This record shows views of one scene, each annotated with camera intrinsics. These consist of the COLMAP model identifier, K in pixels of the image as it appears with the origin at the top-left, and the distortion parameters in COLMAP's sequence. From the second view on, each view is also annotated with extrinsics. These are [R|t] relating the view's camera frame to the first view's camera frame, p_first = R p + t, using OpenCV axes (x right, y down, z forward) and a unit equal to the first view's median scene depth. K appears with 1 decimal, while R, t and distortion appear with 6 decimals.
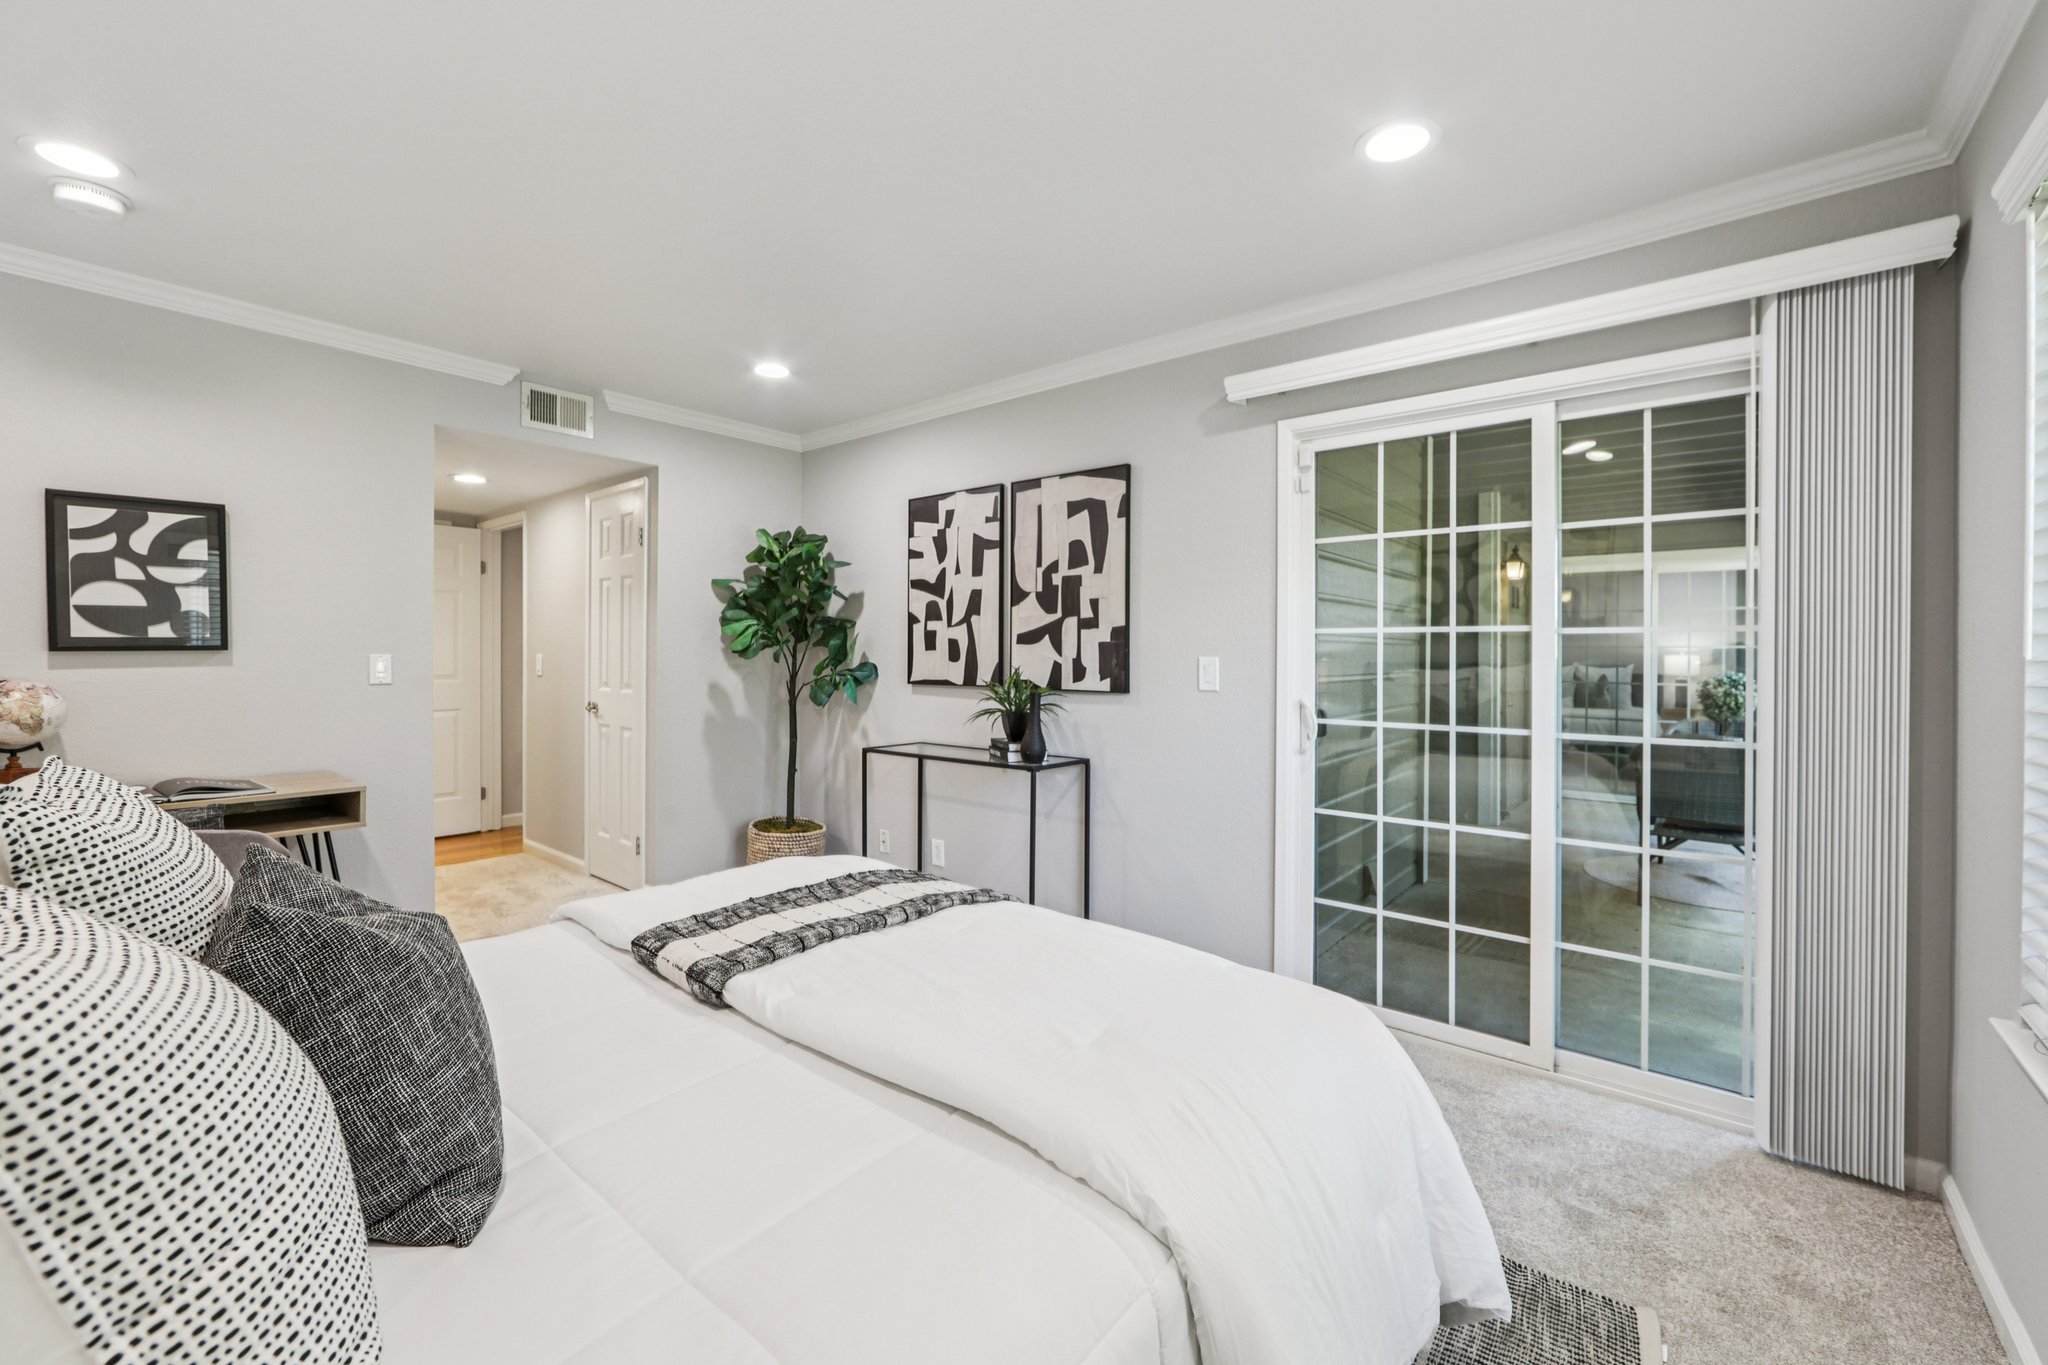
lens RADIAL K [[823.7, 0, 1041.5], [0, 823.7, 654.4], [0, 0, 1]] dist [-0.006136, 0.000238]
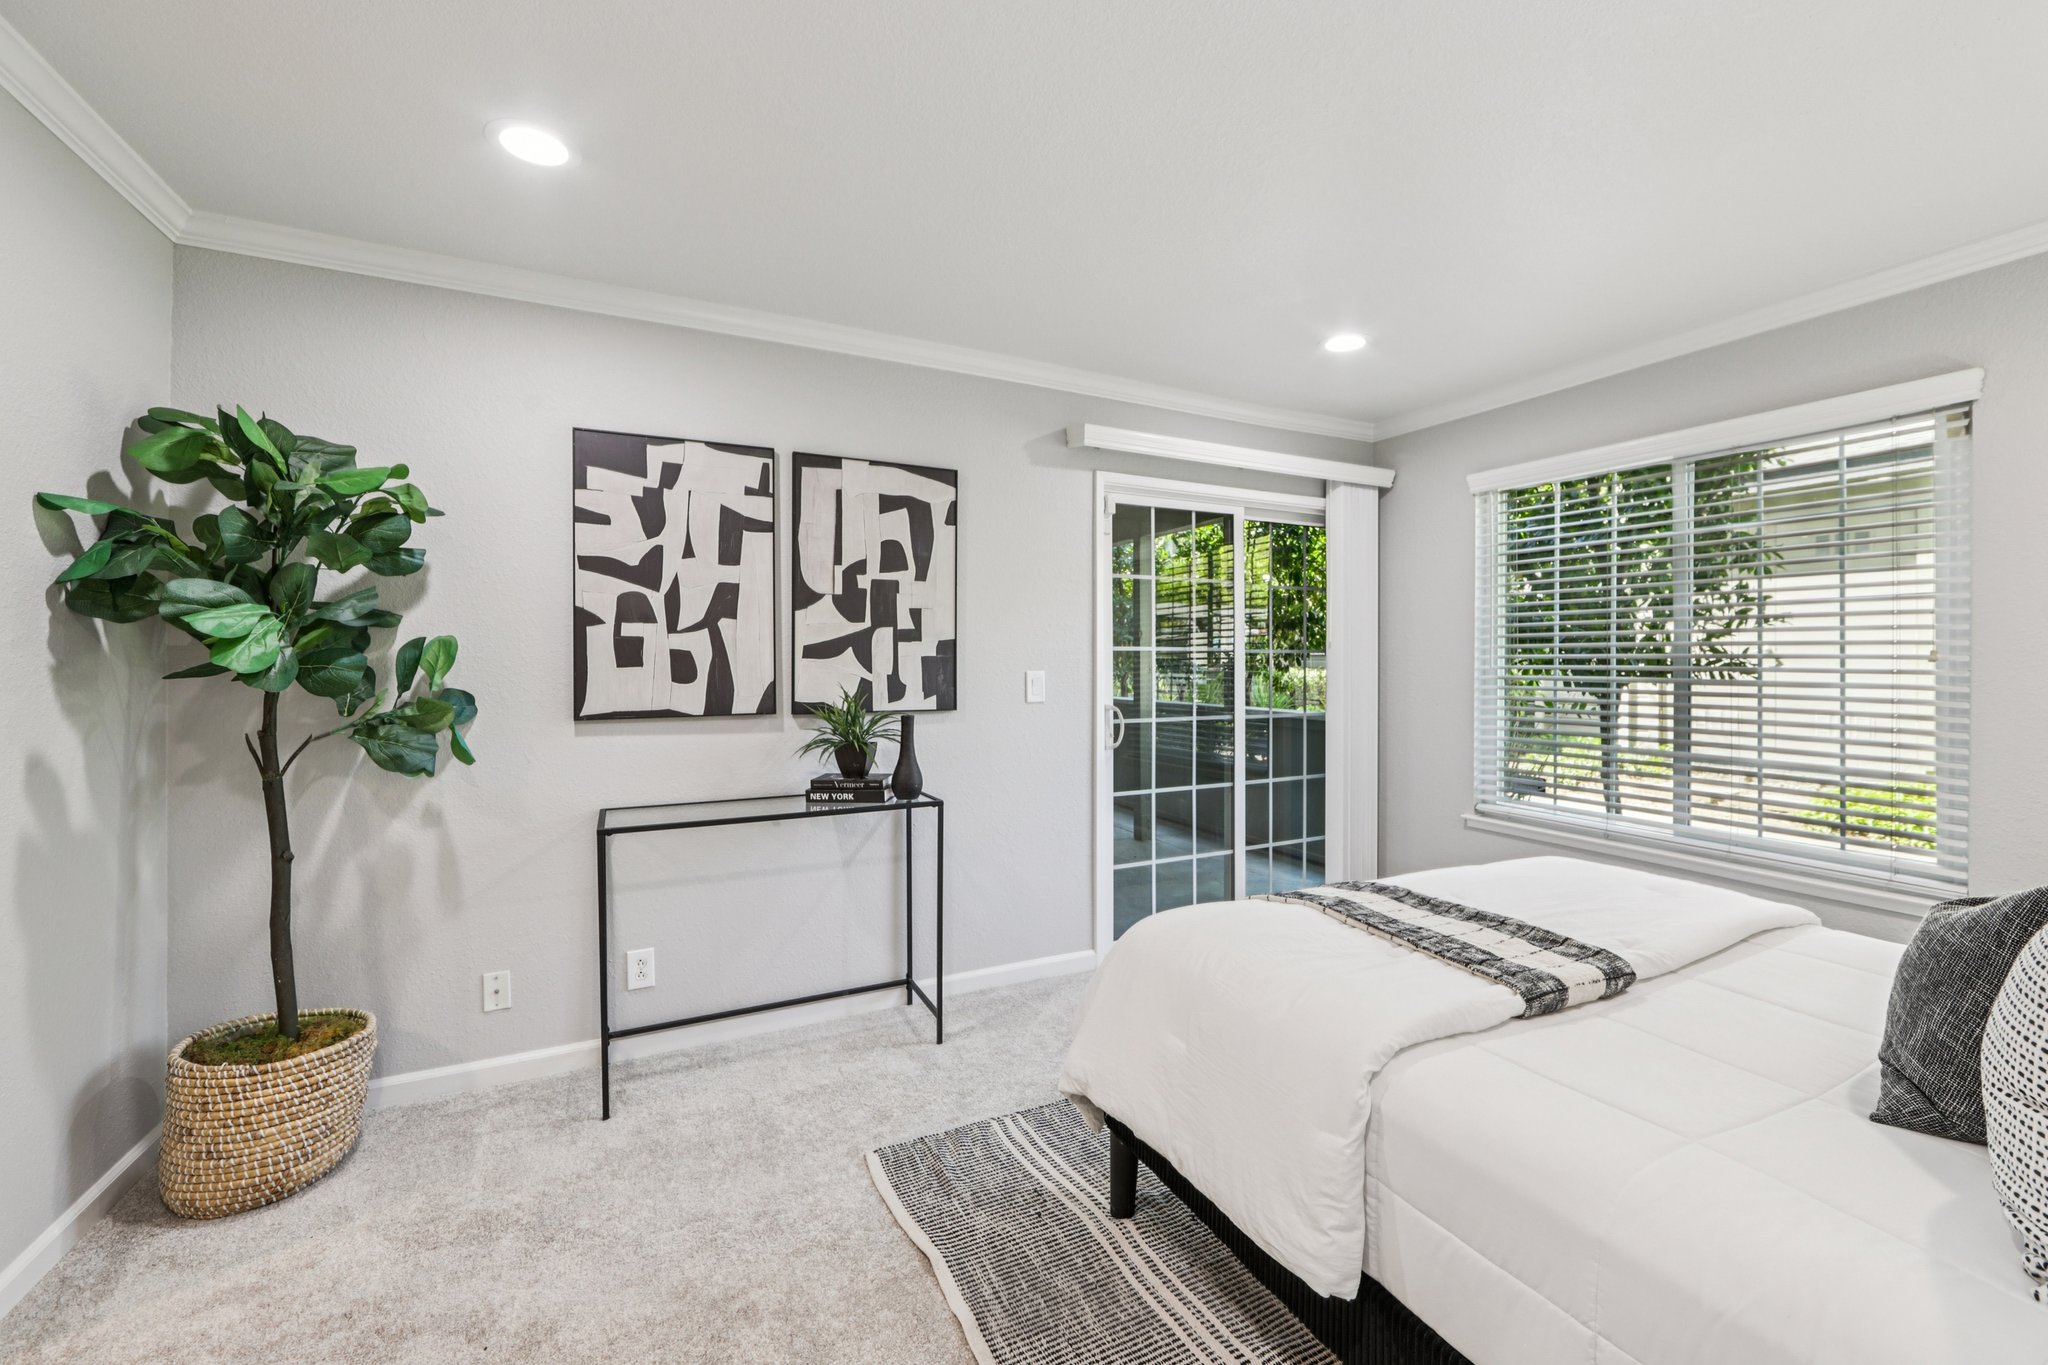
lens RADIAL K [[800.4, 0, 1025.1], [0, 800.4, 667.4], [0, 0, 1]] dist [-0.011951, 0.000071]
pose [[0.422373, -0.008033, 0.906387, -0.648898], [0.007663, 0.999957, 0.005292, -0.006160], [-0.906390, 0.004710, 0.422416, 0.492280]]
